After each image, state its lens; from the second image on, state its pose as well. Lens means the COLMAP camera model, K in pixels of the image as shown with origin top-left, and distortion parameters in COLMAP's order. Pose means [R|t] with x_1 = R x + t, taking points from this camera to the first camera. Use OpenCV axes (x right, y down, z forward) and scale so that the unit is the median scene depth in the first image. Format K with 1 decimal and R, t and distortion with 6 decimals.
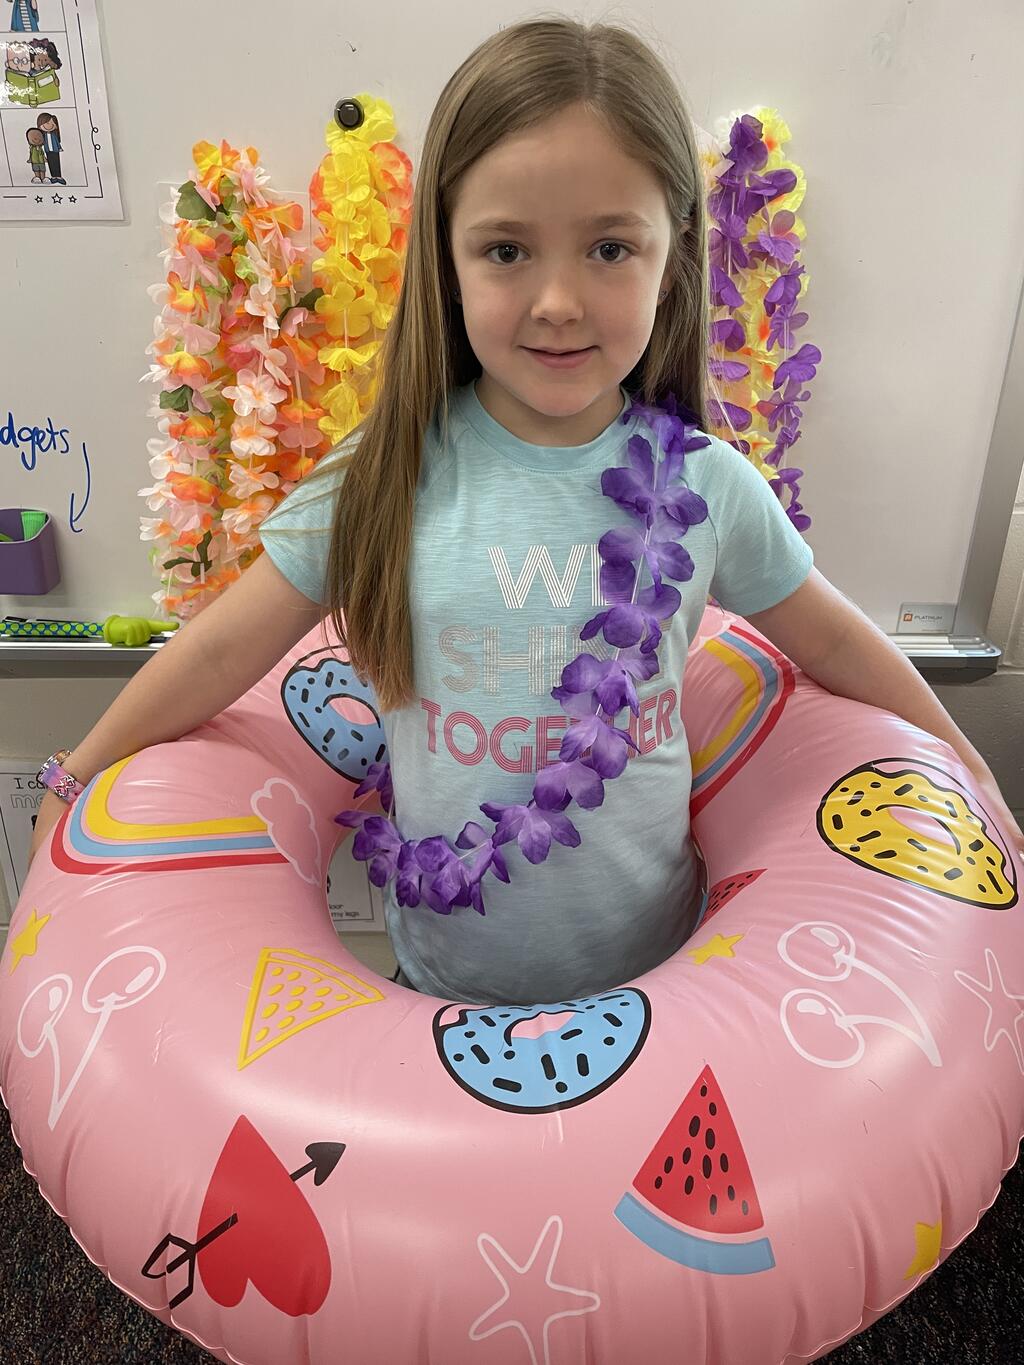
lens RADIAL K [[1024.1, 0, 513.5], [0, 1024.1, 691.1], [0, 0, 1]] dist [0.065213, -0.098115]
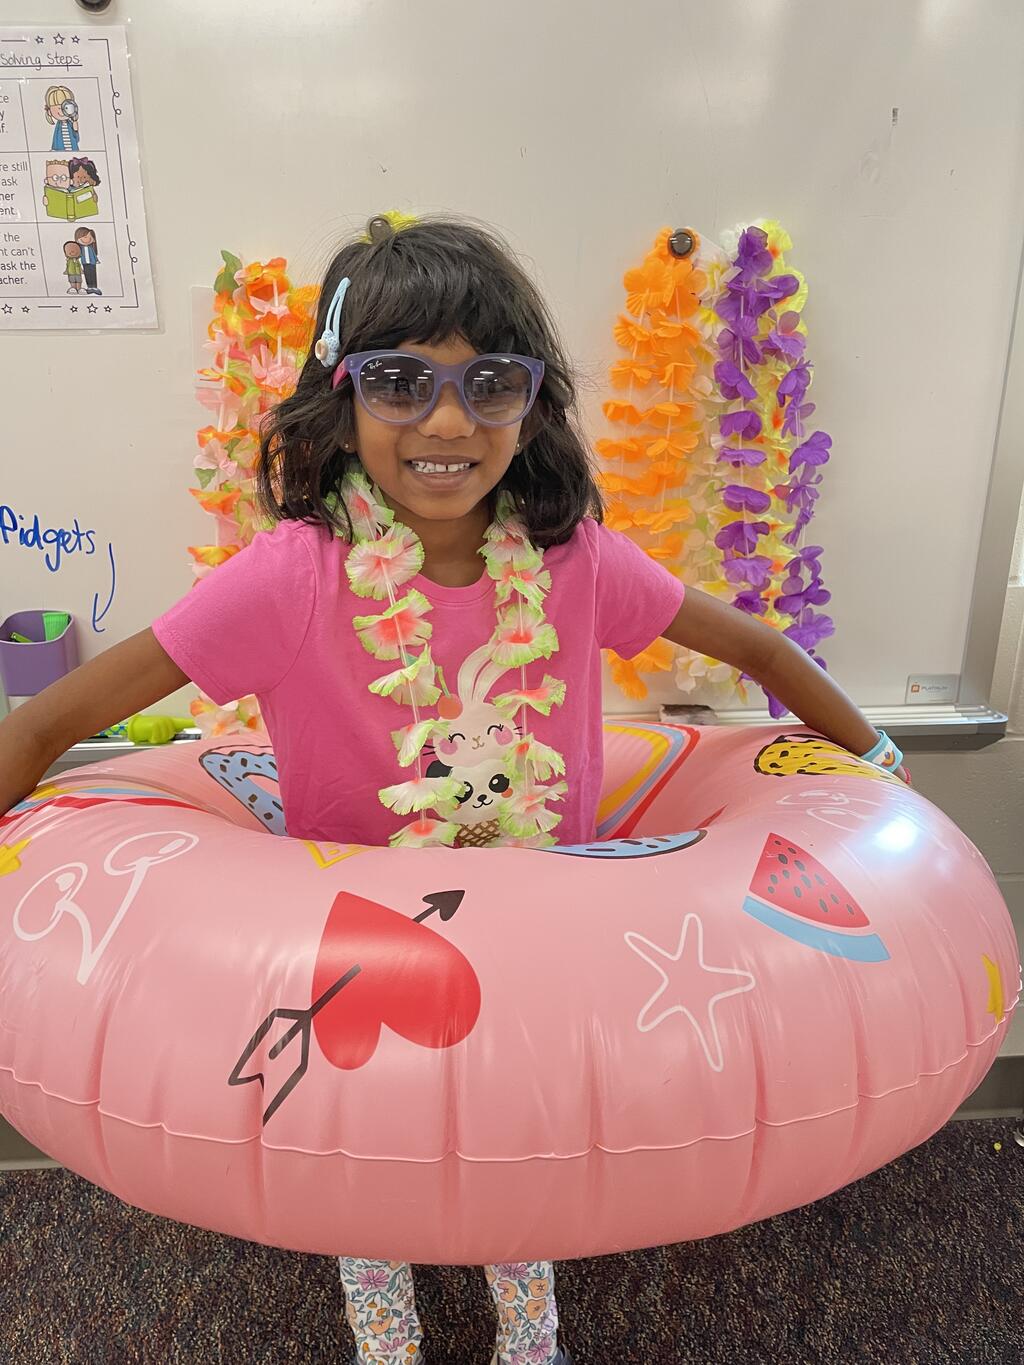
lens RADIAL K [[1024.1, 0, 512.6], [0, 1024.1, 692.2], [0, 0, 1]] dist [0.065213, -0.098115]
pose [[0.997174, -0.035182, 0.066377, -0.107017], [0.042016, 0.993633, -0.104539, 0.027948], [-0.062277, 0.107032, 0.992303, -0.005522]]
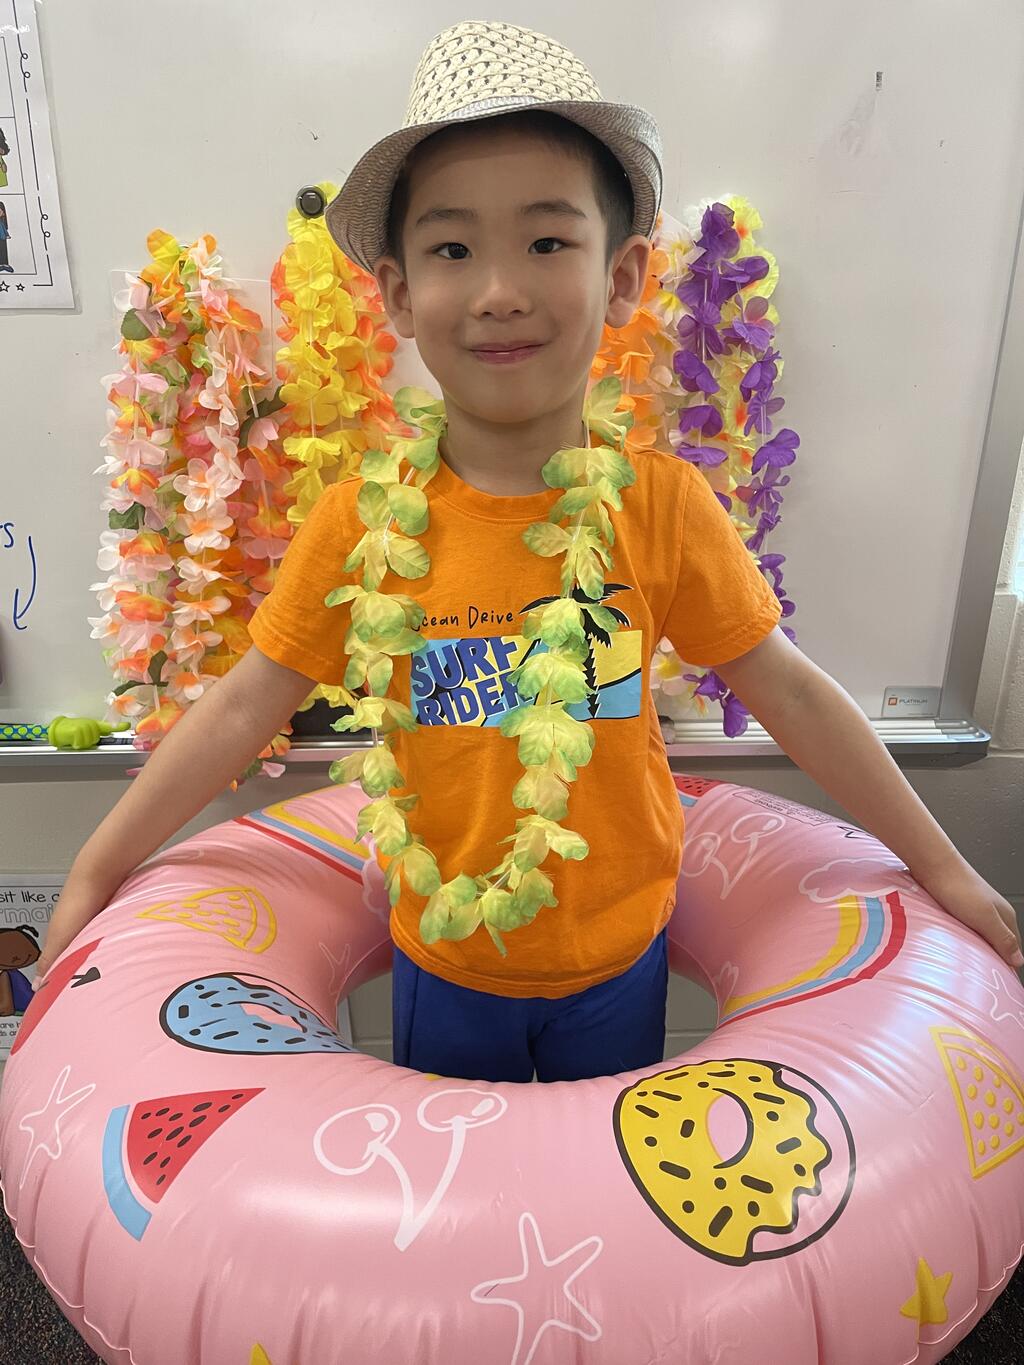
lens RADIAL K [[1024.1, 0, 508.9], [0, 1024.1, 680.4], [0, 0, 1]] dist [0.065213, -0.098115]
pose [[0.998947, -0.019361, 0.041585, -0.021745], [0.022342, 0.997120, -0.072470, -0.033578], [-0.040062, 0.073323, 0.996503, 0.054836]]
